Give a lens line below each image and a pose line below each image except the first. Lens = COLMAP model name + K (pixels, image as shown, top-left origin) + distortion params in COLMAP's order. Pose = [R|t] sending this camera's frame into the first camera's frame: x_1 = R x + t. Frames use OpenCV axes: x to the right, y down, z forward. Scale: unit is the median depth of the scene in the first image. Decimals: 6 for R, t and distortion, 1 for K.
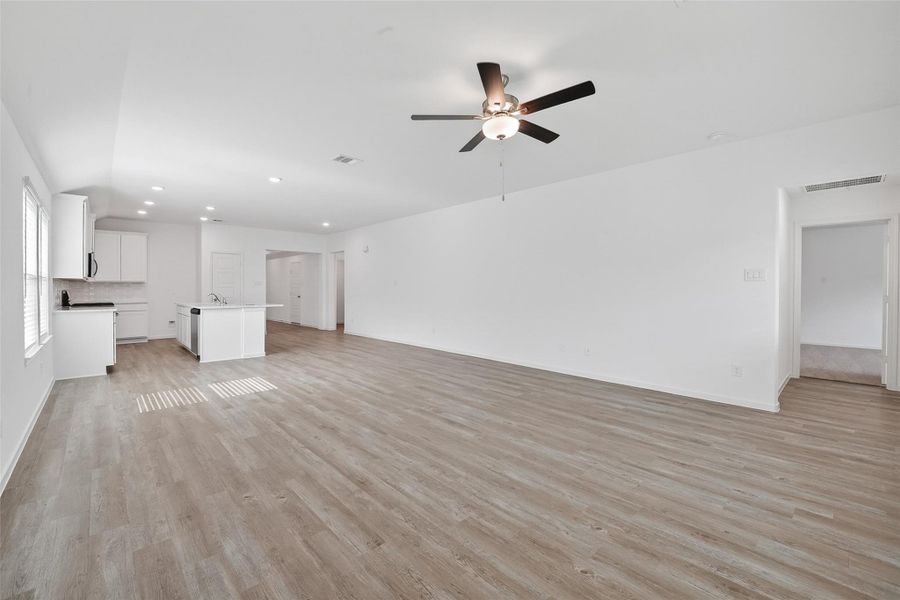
lens RADIAL K [[379.1, 0, 450.0], [0, 379.1, 300.0], [0, 0, 1]] dist [-0.014156, 0.011364]
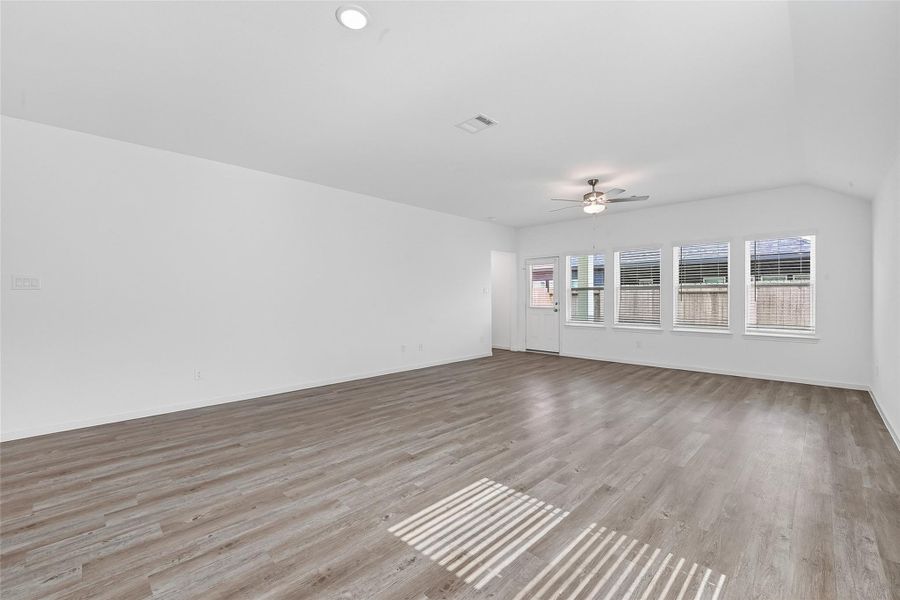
lens RADIAL K [[379.1, 0, 450.0], [0, 379.1, 300.0], [0, 0, 1]] dist [-0.014156, 0.011364]
pose [[-0.039996, -0.007271, 0.999173, -1.970734], [0.033672, 0.999396, 0.008620, -0.066516], [-0.998632, 0.033989, -0.039727, 2.099620]]
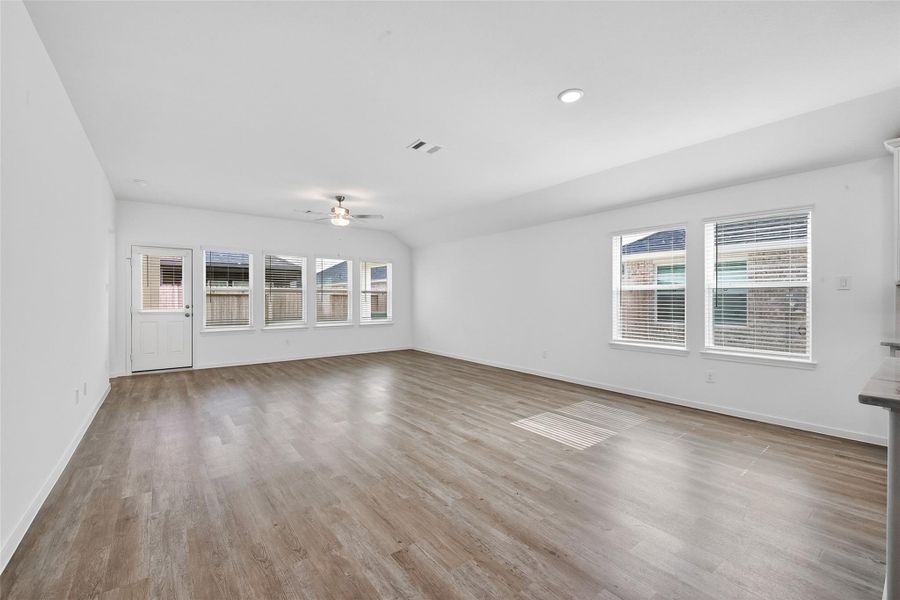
lens RADIAL K [[371.8, 0, 450.0], [0, 371.8, 300.0], [0, 0, 1]] dist [0.001889, 0.000033]
pose [[-0.995337, -0.002289, 0.096429, -0.790036], [0.000823, 0.999481, 0.032216, -0.107606], [-0.096452, 0.032145, -0.994818, 3.529874]]
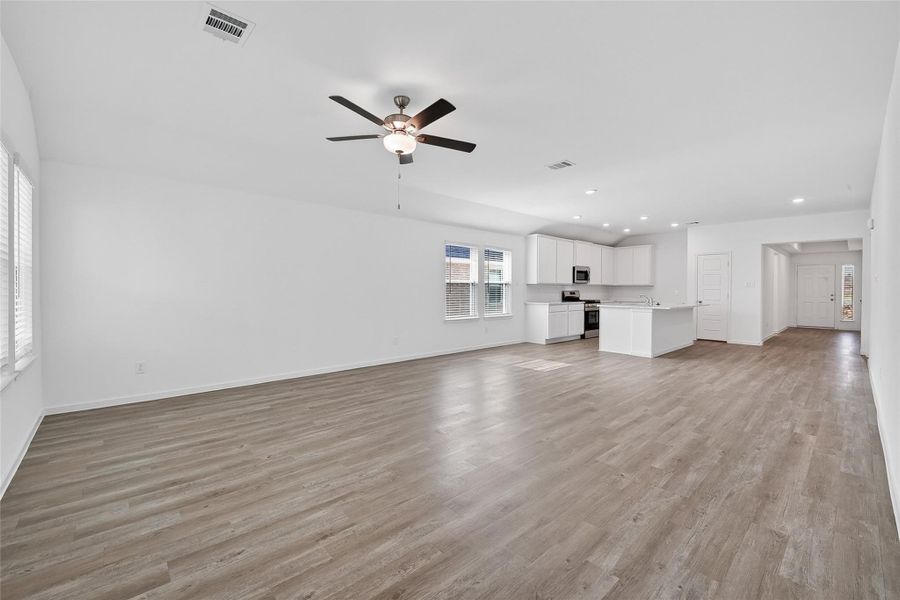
lens RADIAL K [[379.1, 0, 450.0], [0, 379.1, 300.0], [0, 0, 1]] dist [-0.014156, 0.011364]
pose [[-0.014488, 0.025416, -0.999572, 1.473892], [-0.037829, 0.998947, 0.025948, -0.030369], [0.999179, 0.038189, -0.013511, 1.389607]]
